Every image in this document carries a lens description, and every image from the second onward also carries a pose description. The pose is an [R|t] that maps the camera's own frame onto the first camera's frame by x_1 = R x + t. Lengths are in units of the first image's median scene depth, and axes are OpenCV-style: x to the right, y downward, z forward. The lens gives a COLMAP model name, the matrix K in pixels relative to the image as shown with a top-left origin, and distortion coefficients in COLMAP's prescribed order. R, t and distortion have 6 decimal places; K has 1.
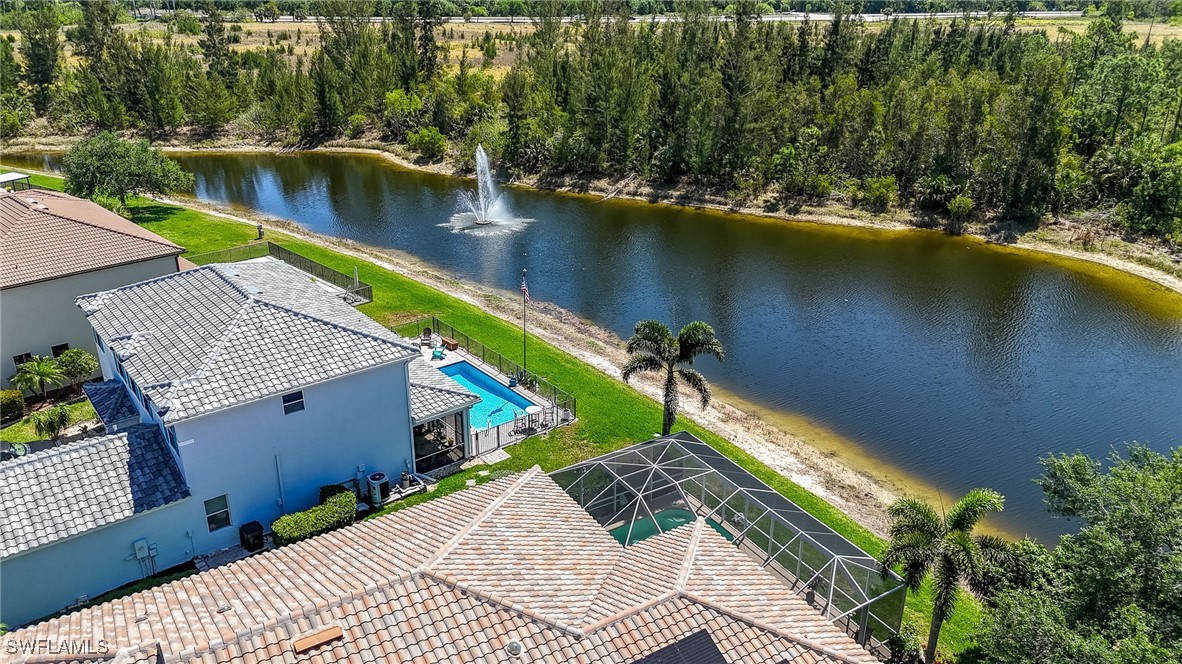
lens RADIAL K [[861.9, 0, 593.6], [0, 861.9, 335.8], [0, 0, 1]] dist [0.069167, -0.077355]
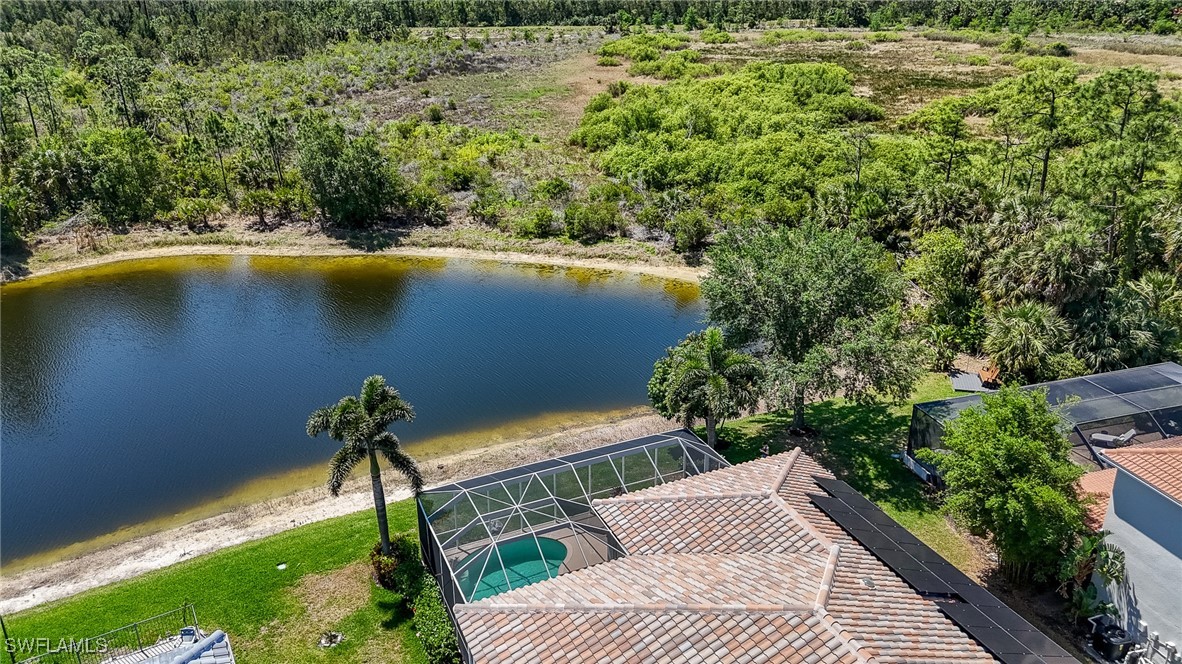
lens RADIAL K [[861.9, 0, 593.6], [0, 861.9, 335.8], [0, 0, 1]] dist [0.069167, -0.077355]
pose [[0.132440, -0.397388, 0.908043, -0.272675], [0.393985, 0.861739, 0.319660, -0.106609], [-0.909525, 0.315419, 0.270693, 0.240579]]
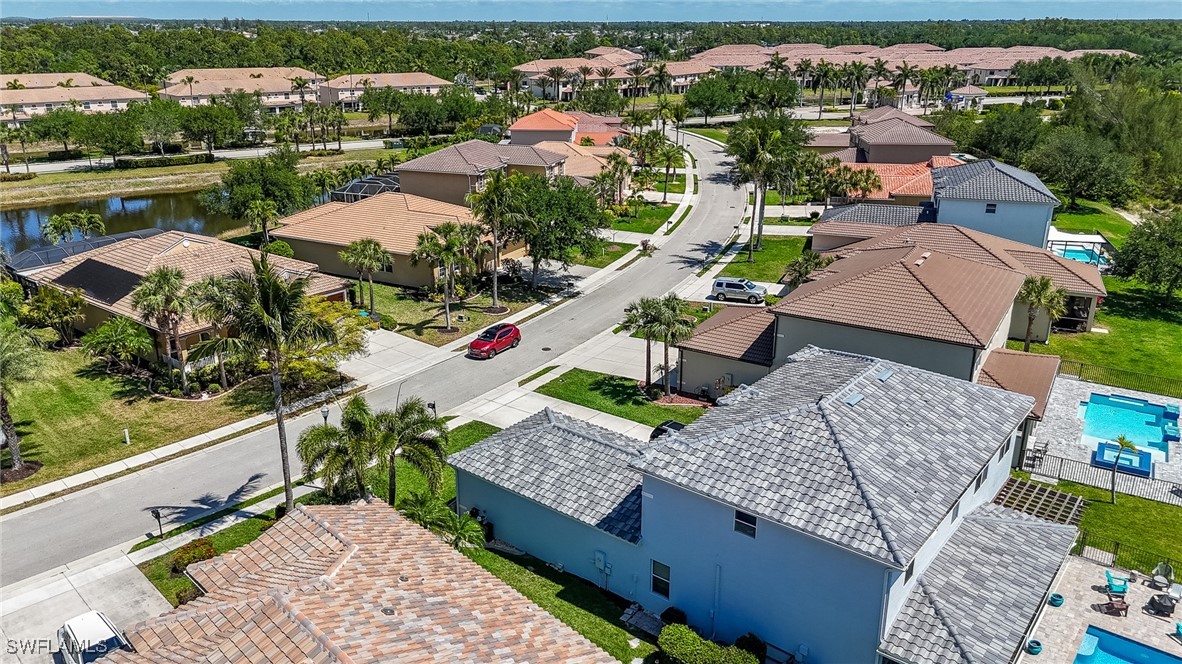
lens RADIAL K [[861.9, 0, 593.6], [0, 861.9, 335.8], [0, 0, 1]] dist [0.069167, -0.077355]
pose [[0.219024, 0.320904, -0.921438, 0.144159], [-0.376733, 0.898949, 0.223523, -0.092339], [0.900056, 0.298180, 0.317787, 0.220440]]
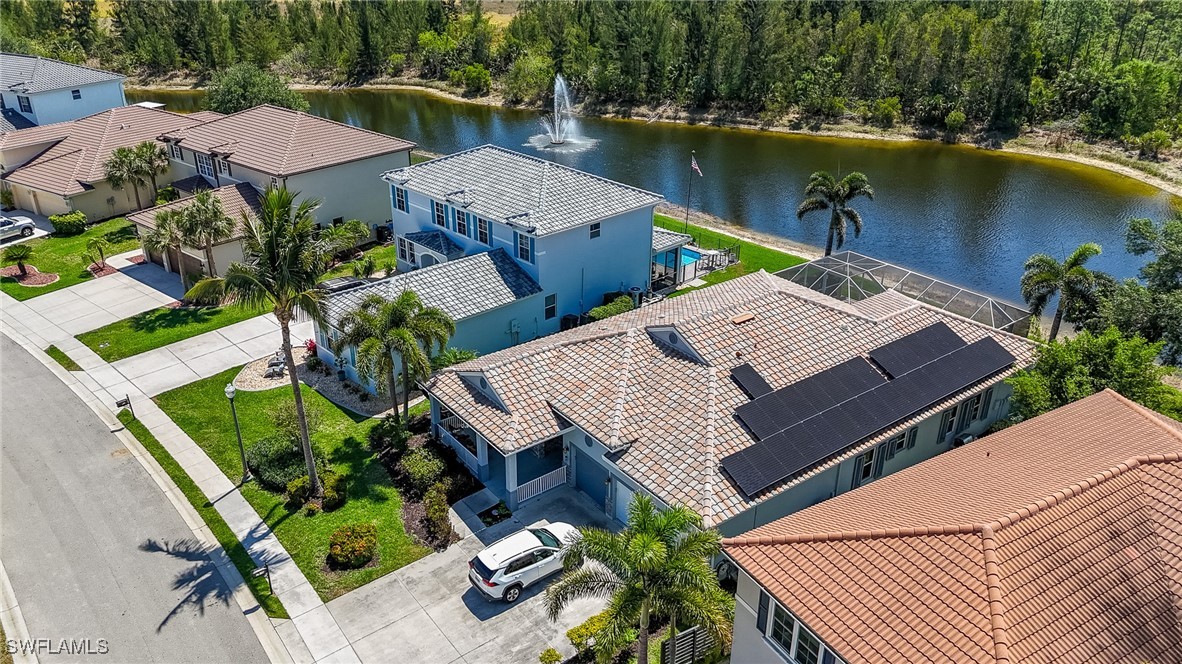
lens RADIAL K [[861.9, 0, 593.6], [0, 861.9, 335.8], [0, 0, 1]] dist [0.069167, -0.077355]
pose [[0.995633, -0.036927, 0.085741, -0.196078], [0.032628, 0.998165, 0.051010, 0.073261], [-0.087468, -0.047989, 0.995011, -0.177792]]
